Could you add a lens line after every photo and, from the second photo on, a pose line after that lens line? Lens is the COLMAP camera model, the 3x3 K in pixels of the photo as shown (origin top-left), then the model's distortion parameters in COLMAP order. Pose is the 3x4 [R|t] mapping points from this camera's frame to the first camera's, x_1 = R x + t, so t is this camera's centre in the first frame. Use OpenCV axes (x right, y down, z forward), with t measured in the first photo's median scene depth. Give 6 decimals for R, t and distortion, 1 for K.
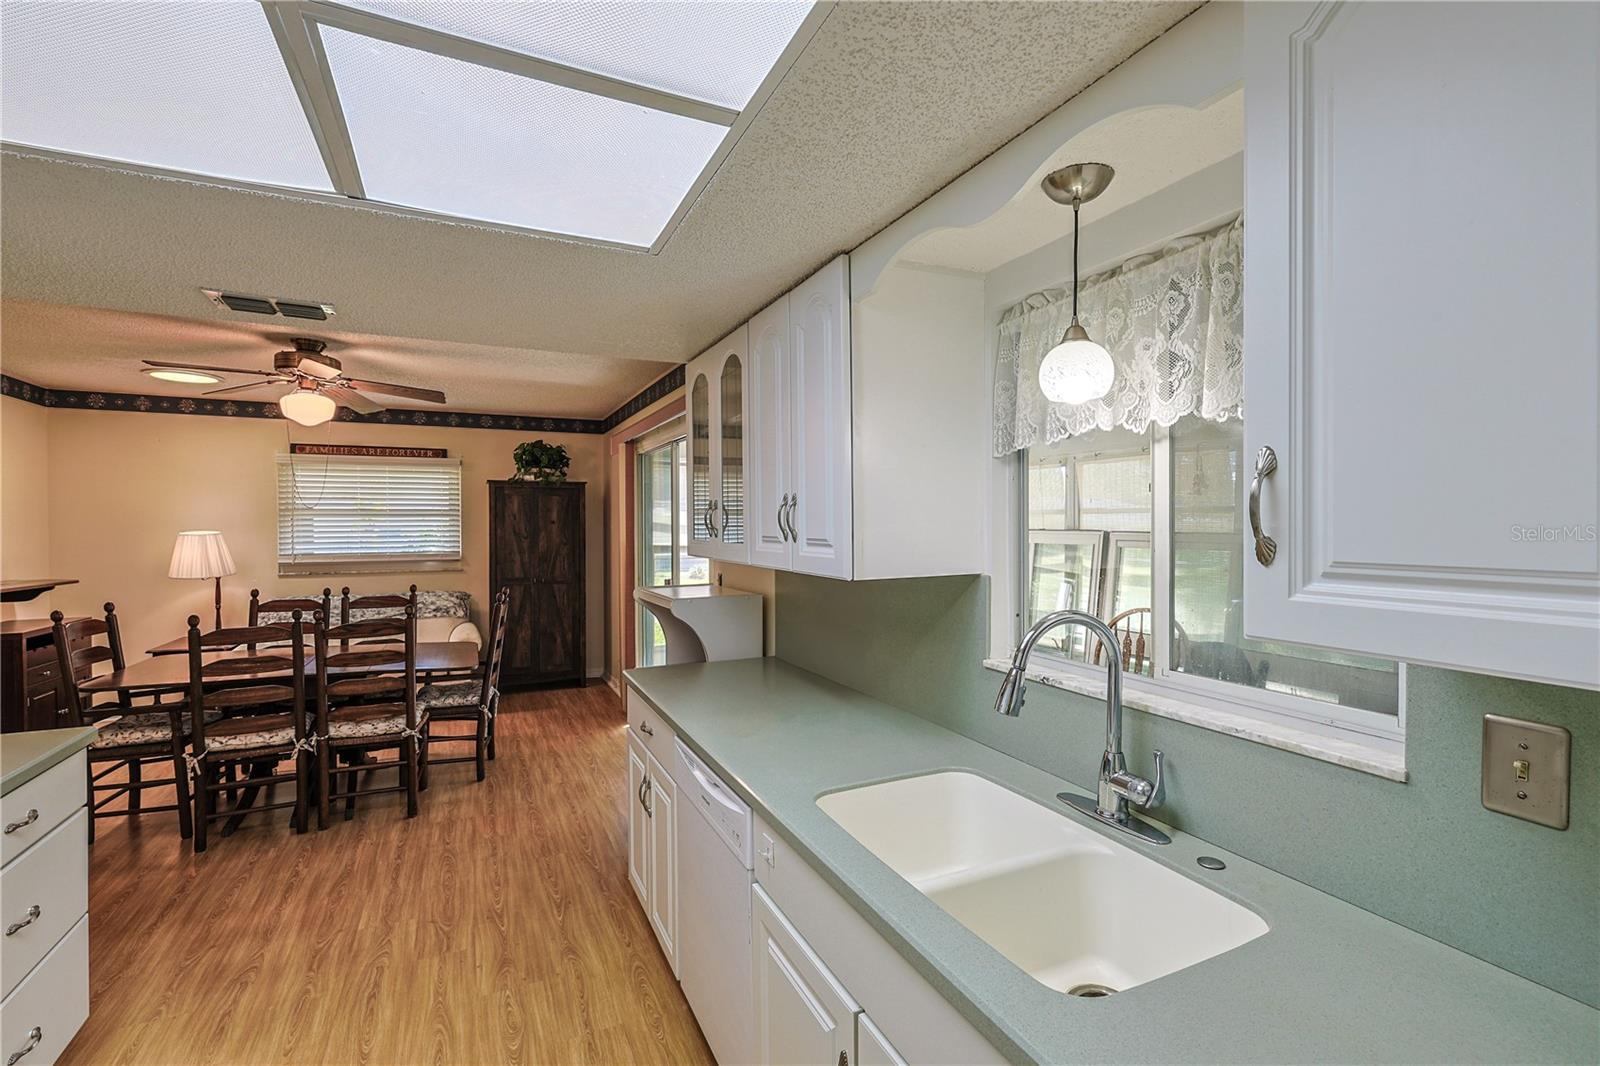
lens RADIAL K [[724.3, 0, 822.2], [0, 724.3, 528.5], [0, 0, 1]] dist [-0.004549, 0.000564]
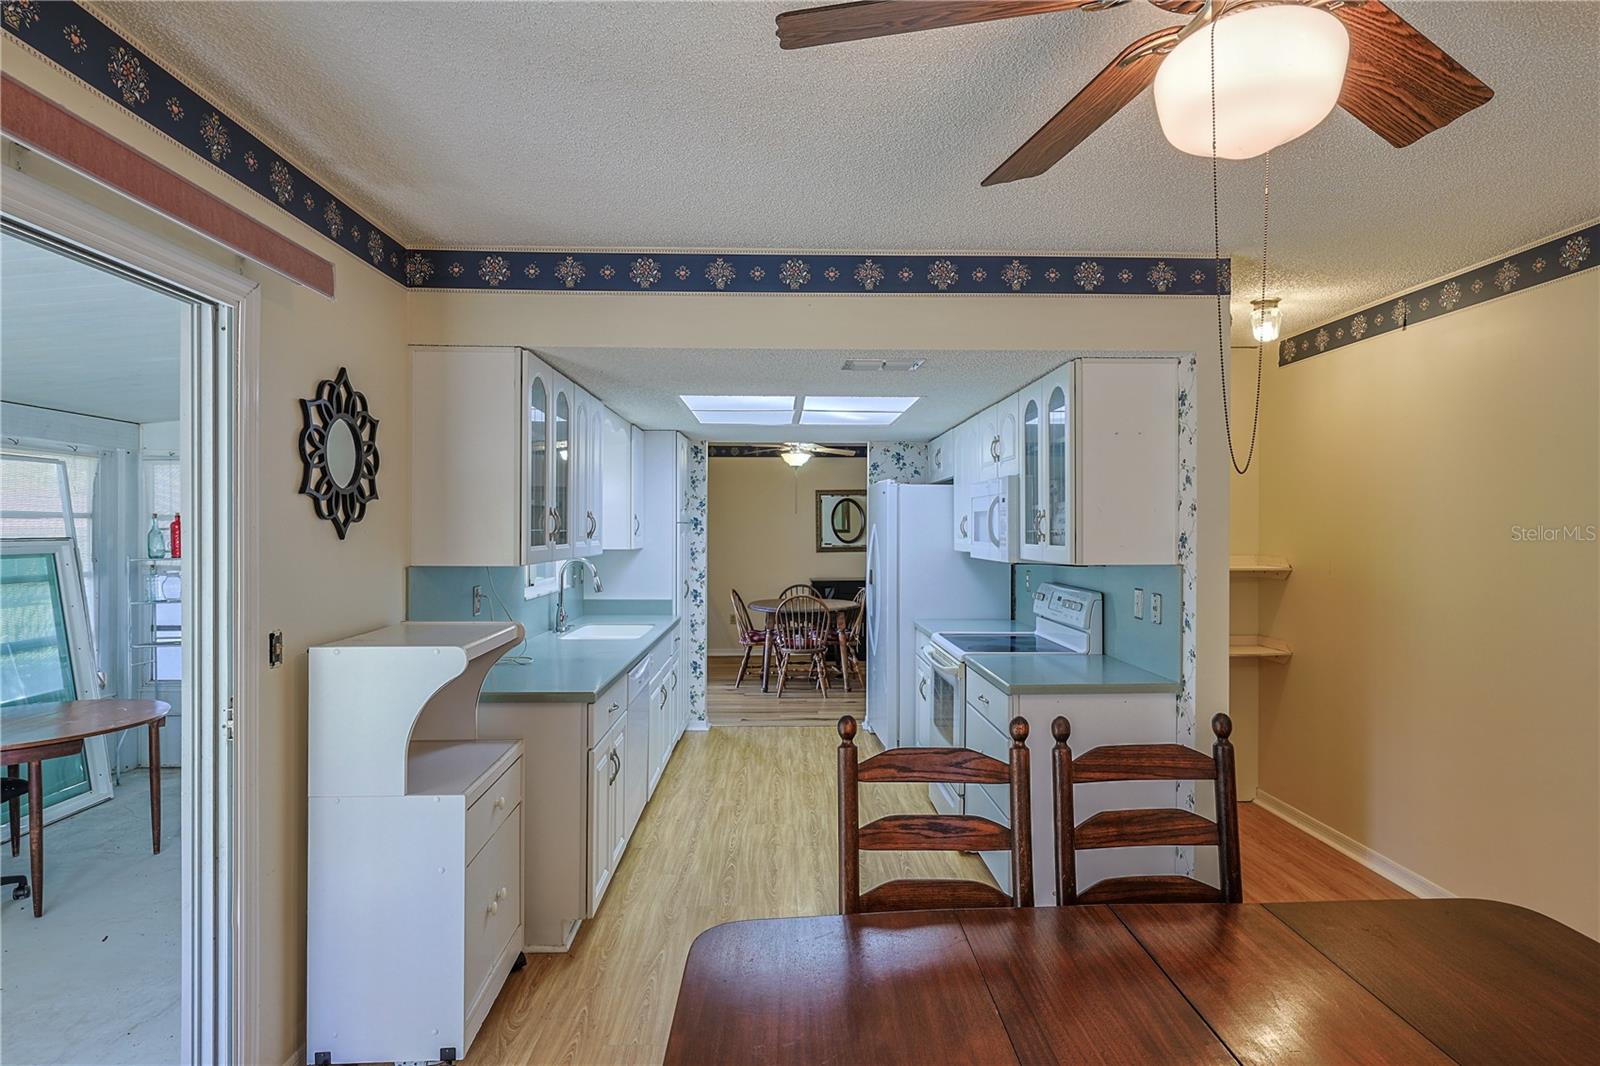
lens RADIAL K [[876.6, 0, 798.6], [0, 876.6, 529.7], [0, 0, 1]] dist [0.002935, -0.001835]
pose [[-0.905477, -0.000188, 0.424395, -0.601425], [0.004486, 0.999940, 0.010014, -0.010316], [-0.424371, 0.010971, -0.905422, 1.166171]]
